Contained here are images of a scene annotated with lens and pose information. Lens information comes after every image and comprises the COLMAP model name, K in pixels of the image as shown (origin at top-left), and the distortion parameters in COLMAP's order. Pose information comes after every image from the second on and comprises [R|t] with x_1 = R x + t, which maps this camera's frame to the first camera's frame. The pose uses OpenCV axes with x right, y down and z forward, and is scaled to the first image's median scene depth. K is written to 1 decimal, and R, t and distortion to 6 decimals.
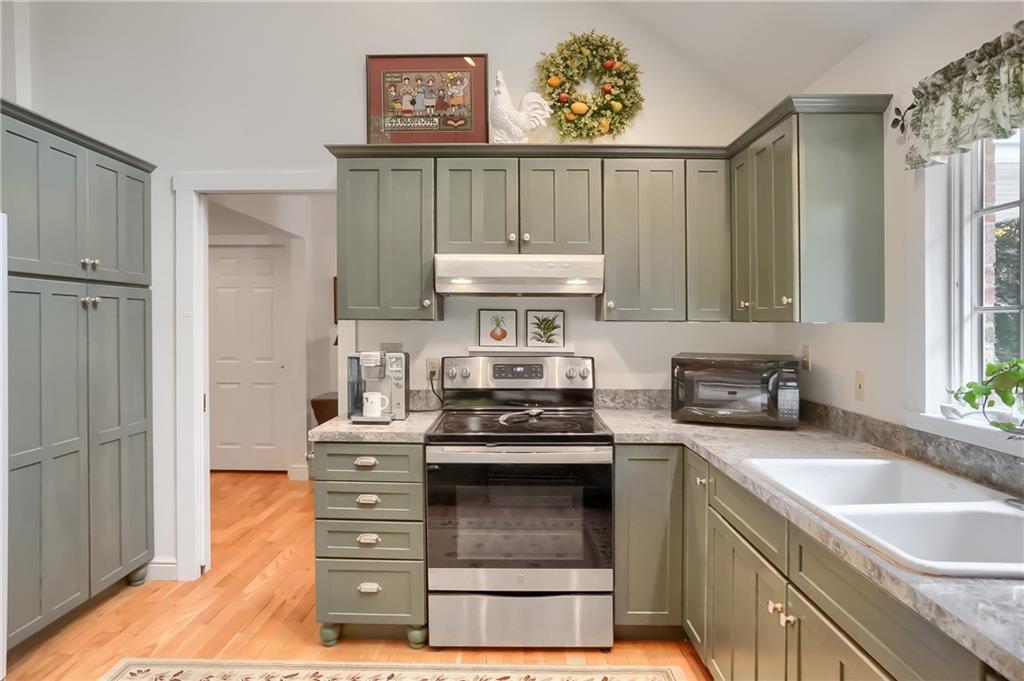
lens RADIAL K [[584.0, 0, 498.5], [0, 584.0, 293.2], [0, 0, 1]] dist [-0.049468, 0.034440]
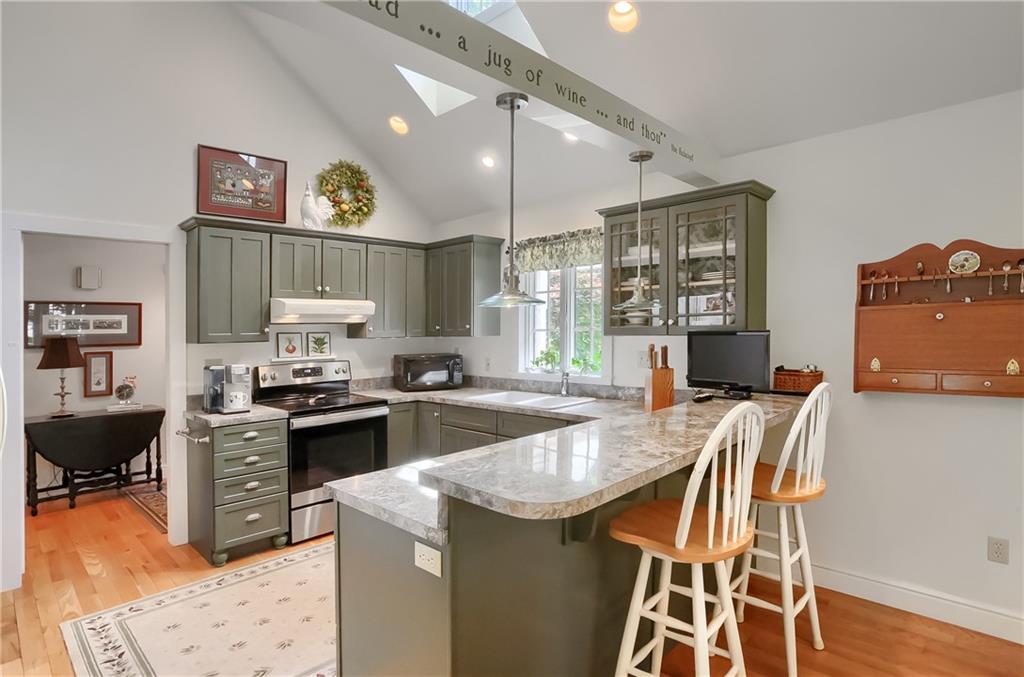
lens RADIAL K [[525.0, 0, 540.6], [0, 525.0, 287.7], [0, 0, 1]] dist [-0.063535, 0.026342]
pose [[0.655411, 0.038616, 0.754285, -0.628450], [-0.012789, 0.999116, -0.040038, -0.045719], [-0.755164, 0.016595, 0.655326, -0.391008]]
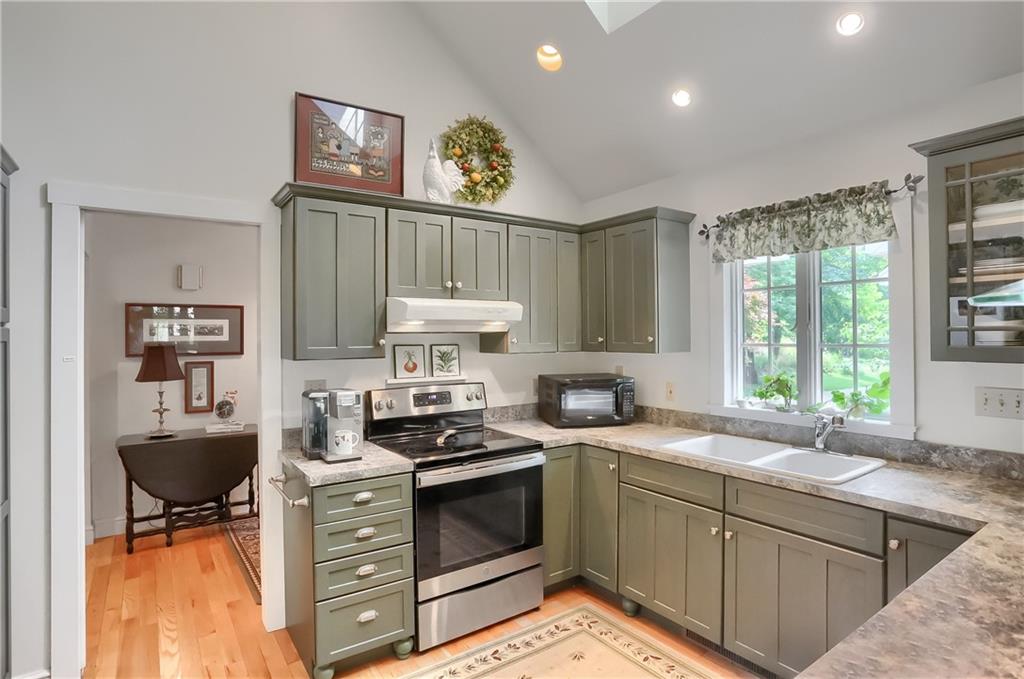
lens RADIAL K [[540.2, 0, 511.7], [0, 540.2, 297.2], [0, 0, 1]] dist [-0.080091, 0.043146]
pose [[0.810679, 0.030636, 0.584689, -0.479219], [-0.017082, 0.999443, -0.028683, -0.039720], [-0.585241, 0.013265, 0.810751, 0.048357]]
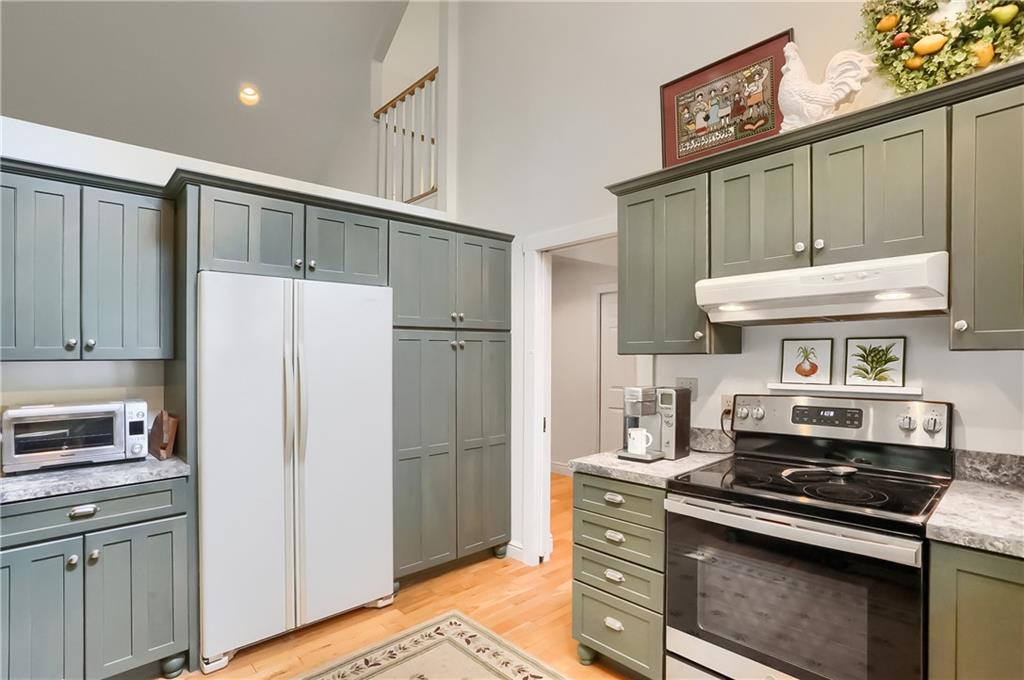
lens RADIAL K [[501.3, 0, 548.1], [0, 501.3, 351.1], [0, 0, 1]] dist [-0.060482, 0.033221]
pose [[0.707331, -0.019114, -0.706624, 0.246773], [0.050318, 0.998460, 0.023361, 0.011806], [0.705089, -0.052080, 0.707203, 0.275542]]
